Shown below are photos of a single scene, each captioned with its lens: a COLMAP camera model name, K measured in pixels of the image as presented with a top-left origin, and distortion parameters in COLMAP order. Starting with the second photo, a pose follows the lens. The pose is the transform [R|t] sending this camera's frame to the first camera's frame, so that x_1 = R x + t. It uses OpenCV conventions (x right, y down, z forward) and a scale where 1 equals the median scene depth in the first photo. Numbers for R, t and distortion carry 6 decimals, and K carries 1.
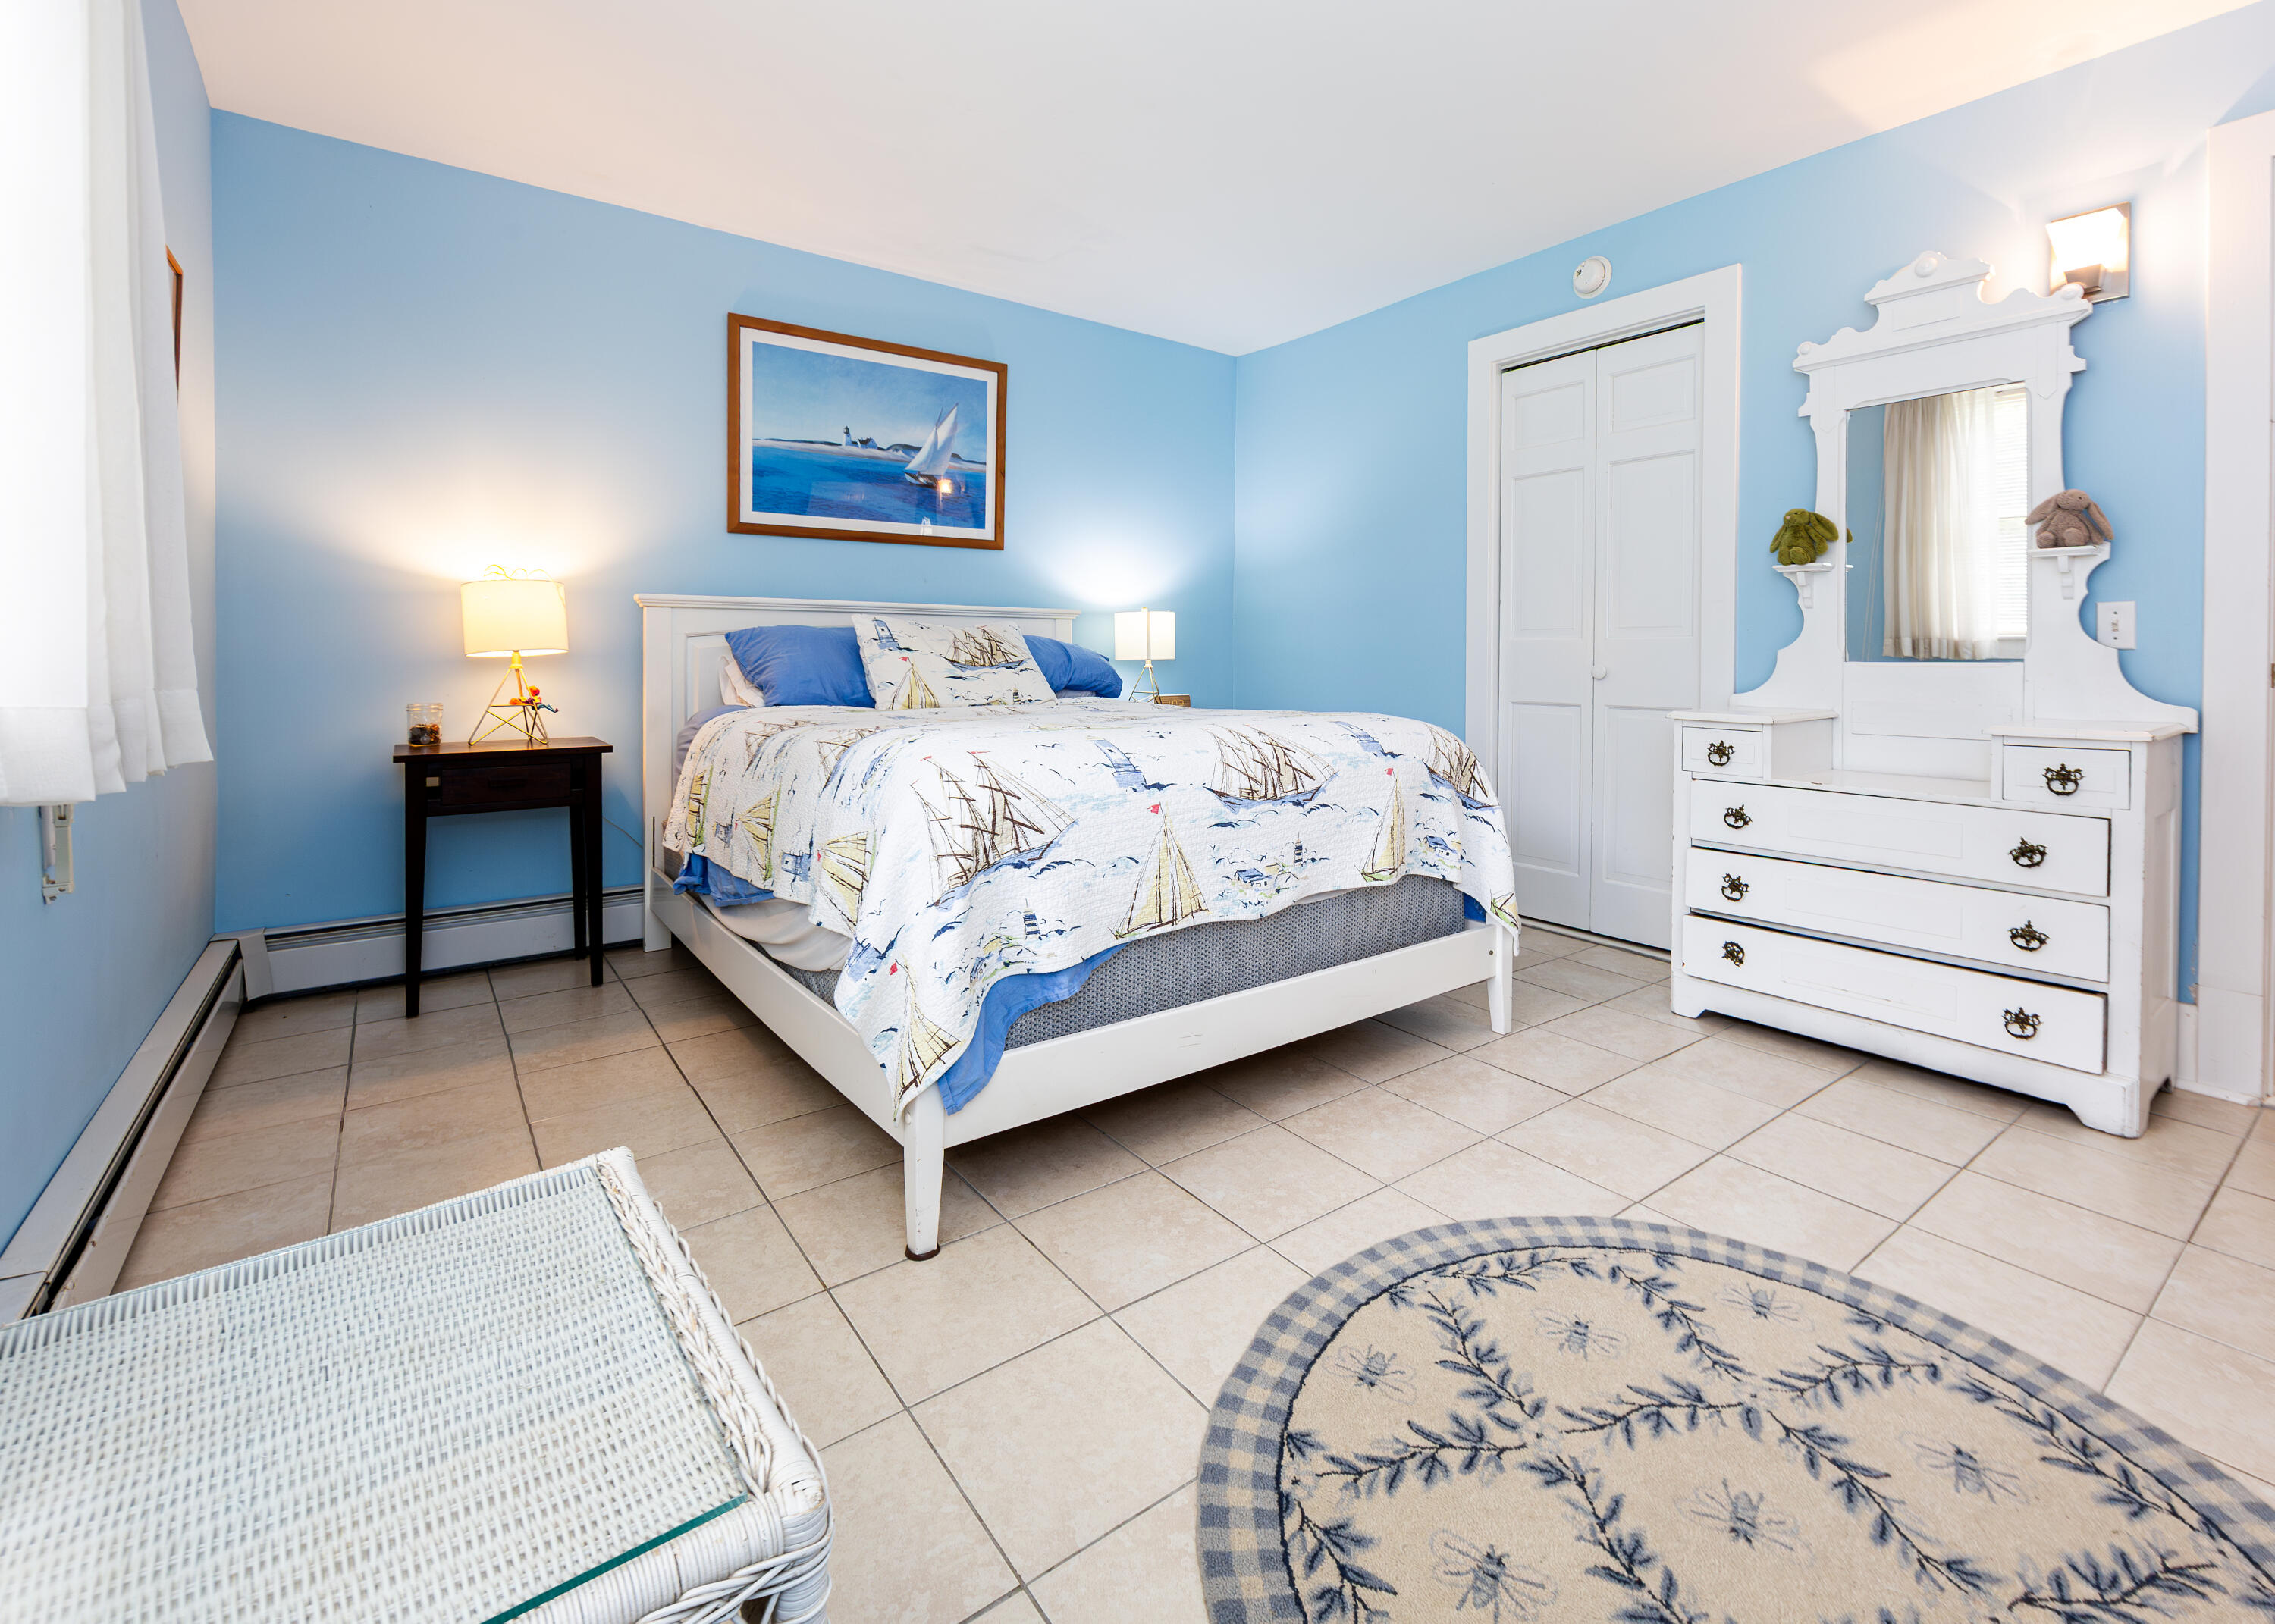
lens RADIAL K [[1015.6, 0, 1194.3], [0, 1015.6, 814.8], [0, 0, 1]] dist [-0.009612, -0.001179]
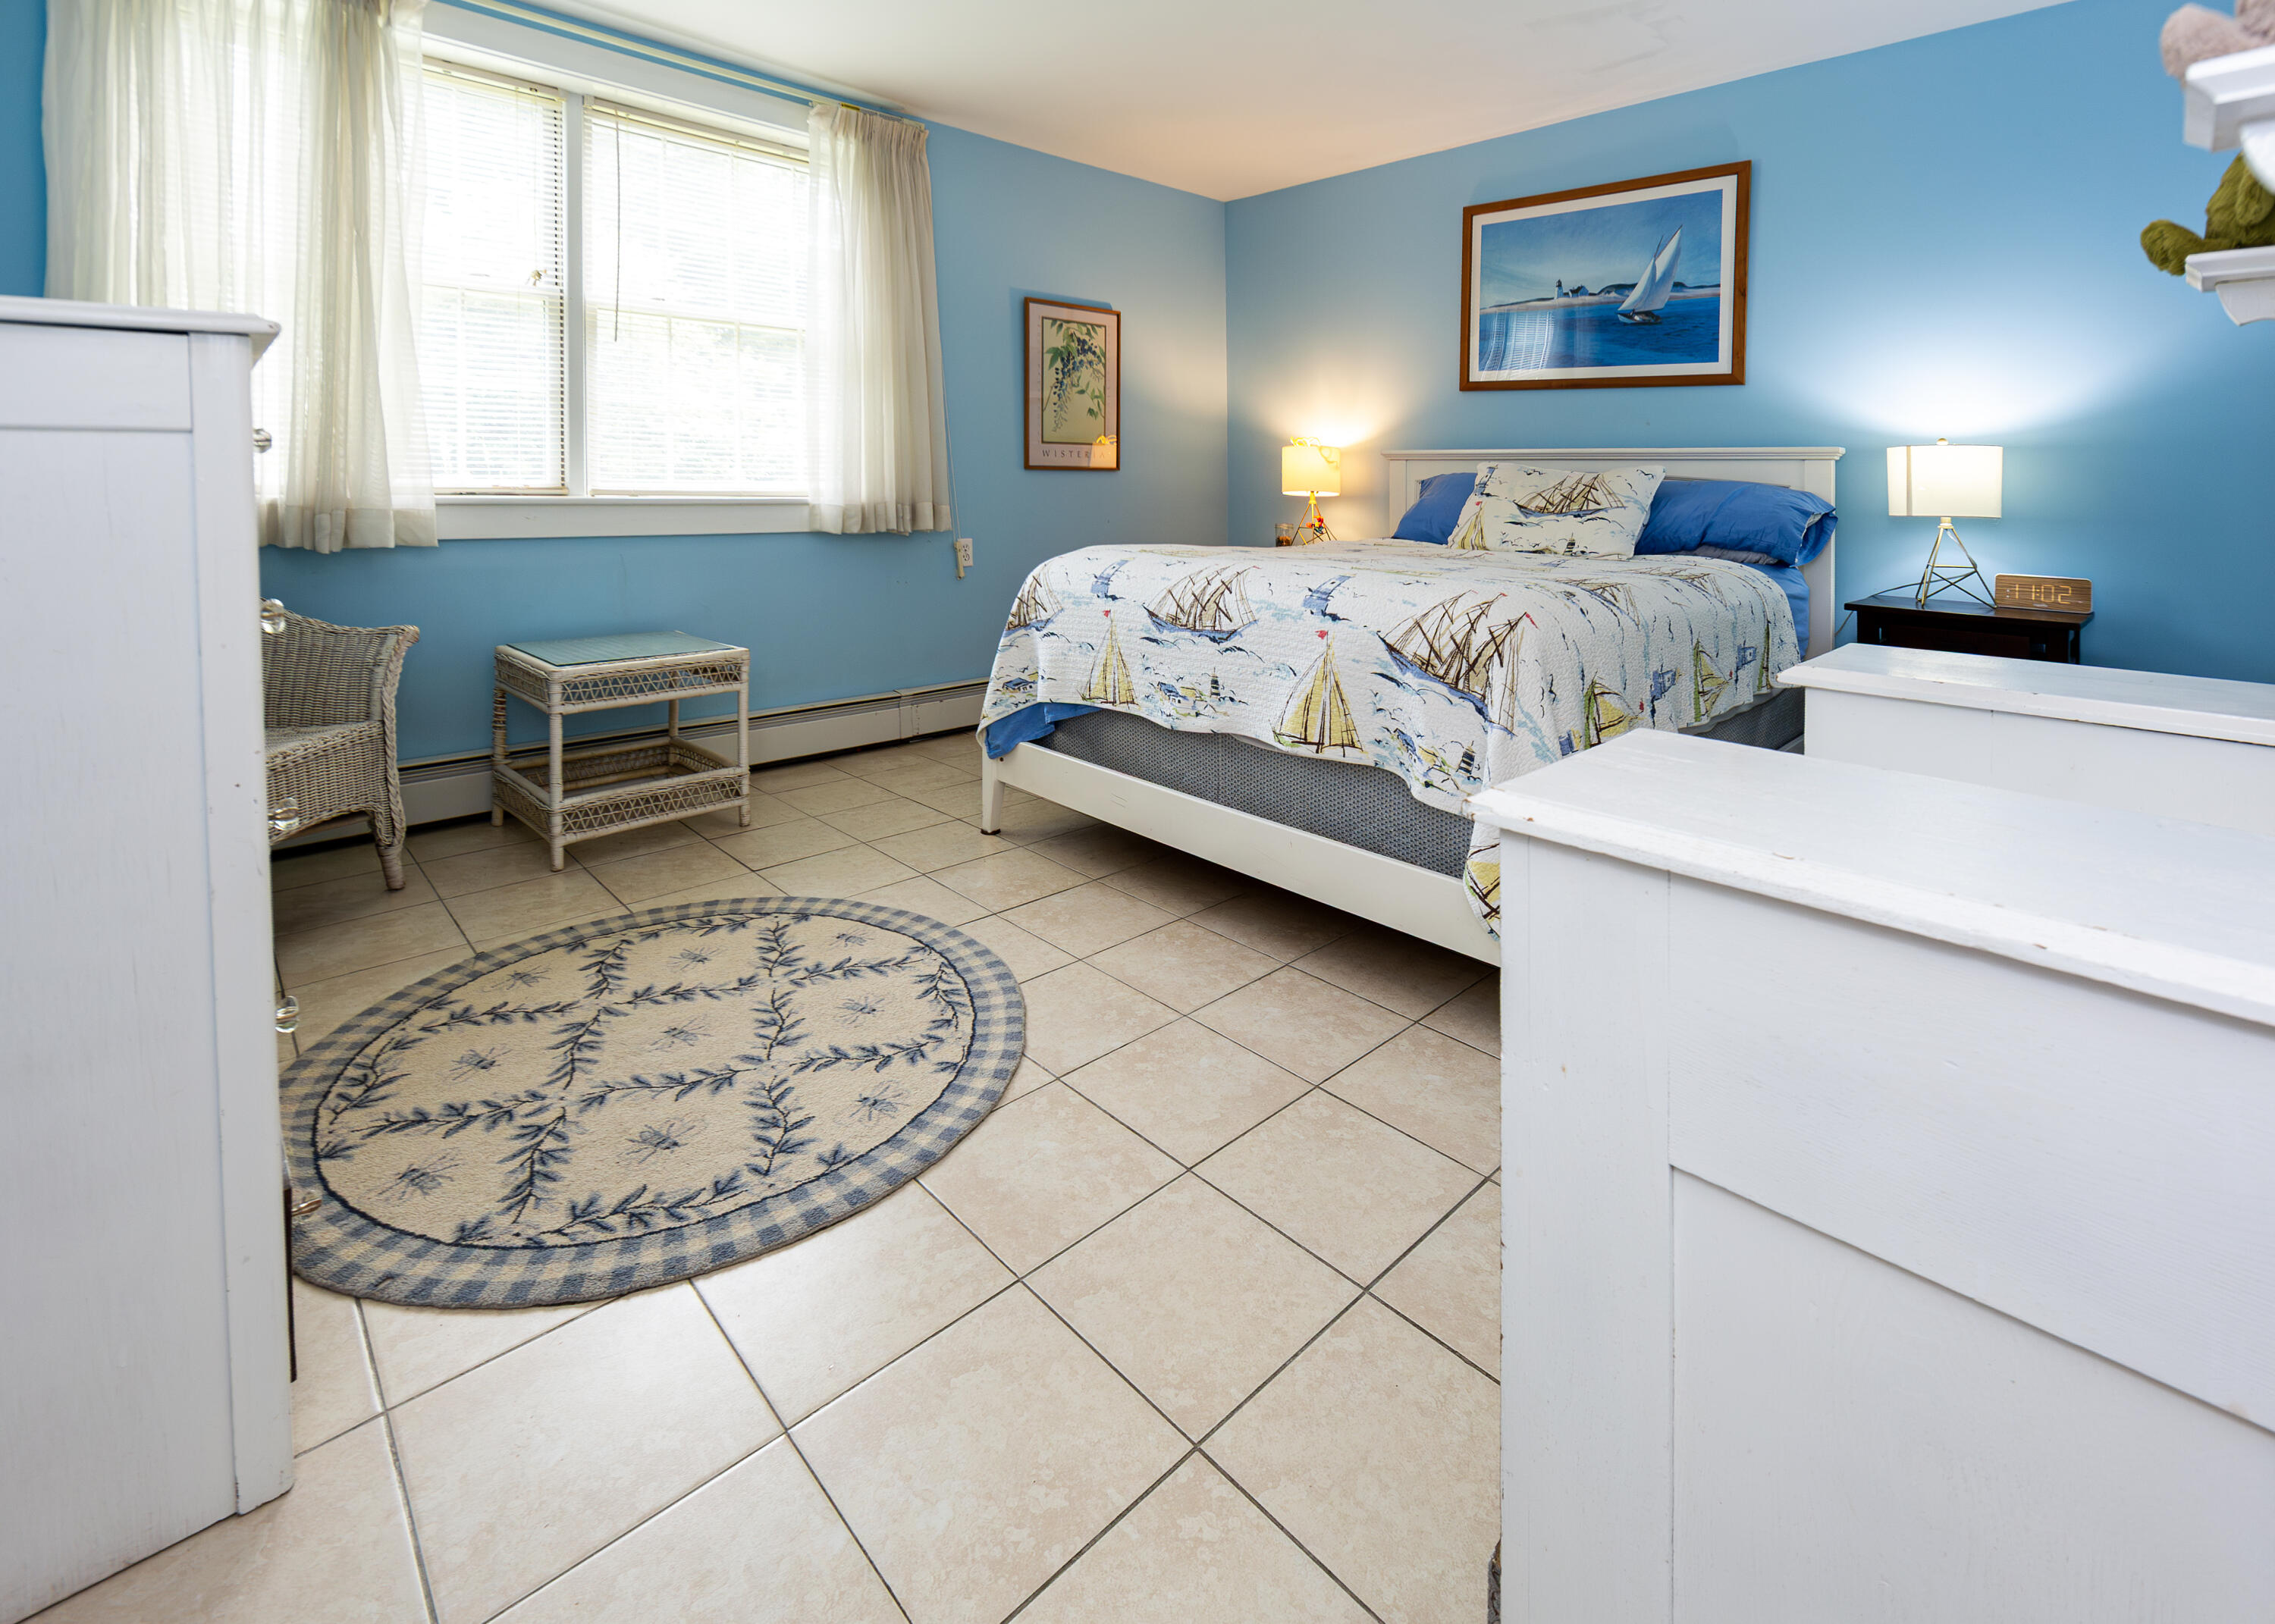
lens RADIAL K [[983.5, 0, 1141.7], [0, 983.5, 763.3], [0, 0, 1]] dist [-0.030186, -0.000173]
pose [[0.108940, 0.273327, -0.955732, 1.428019], [-0.179807, 0.951013, 0.251482, -0.171761], [0.977651, 0.144451, 0.152750, 1.014932]]
